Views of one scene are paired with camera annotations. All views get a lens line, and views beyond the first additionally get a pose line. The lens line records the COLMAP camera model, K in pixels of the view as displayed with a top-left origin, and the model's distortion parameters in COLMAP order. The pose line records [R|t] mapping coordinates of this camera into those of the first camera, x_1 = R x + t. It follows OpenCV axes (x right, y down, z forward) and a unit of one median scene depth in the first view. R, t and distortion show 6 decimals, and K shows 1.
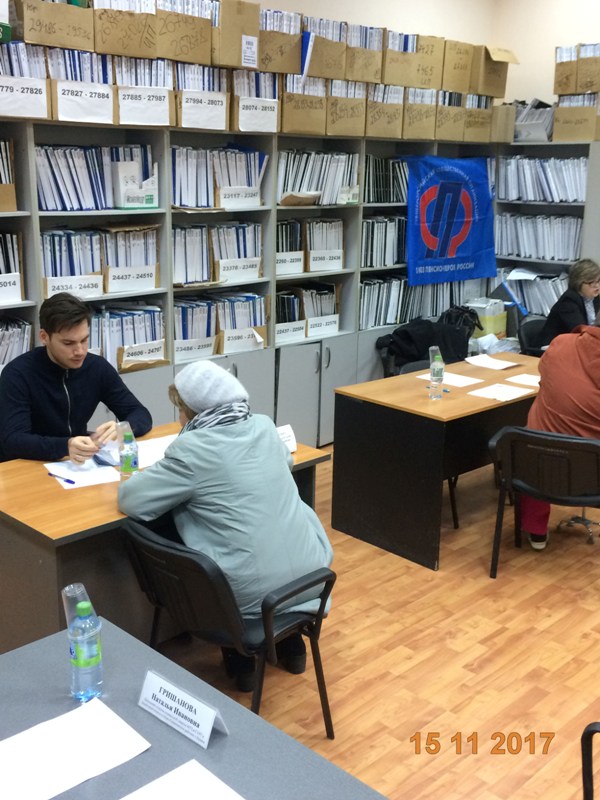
lens RADIAL K [[868.9, 0, 249.4], [0, 868.9, 400.2], [0, 0, 1]] dist [0.026376, 0.022742]
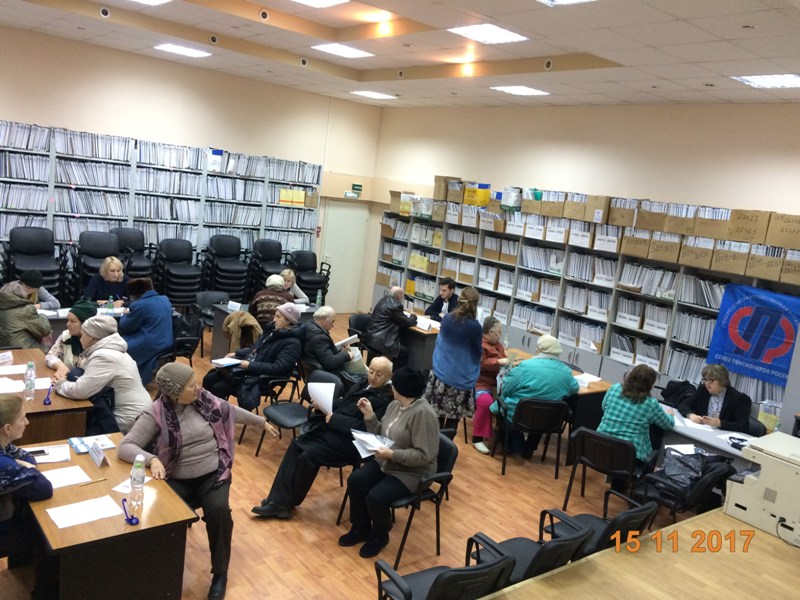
lens RADIAL K [[684.2, 0, 400.0], [0, 684.2, 300.0], [0, 0, 1]] dist [0.089644, -0.102260]
pose [[-0.070797, 0.147610, -0.986508, 1.626637], [-0.374326, 0.912780, 0.163442, -0.267911], [0.924591, 0.380847, -0.009368, 0.556811]]
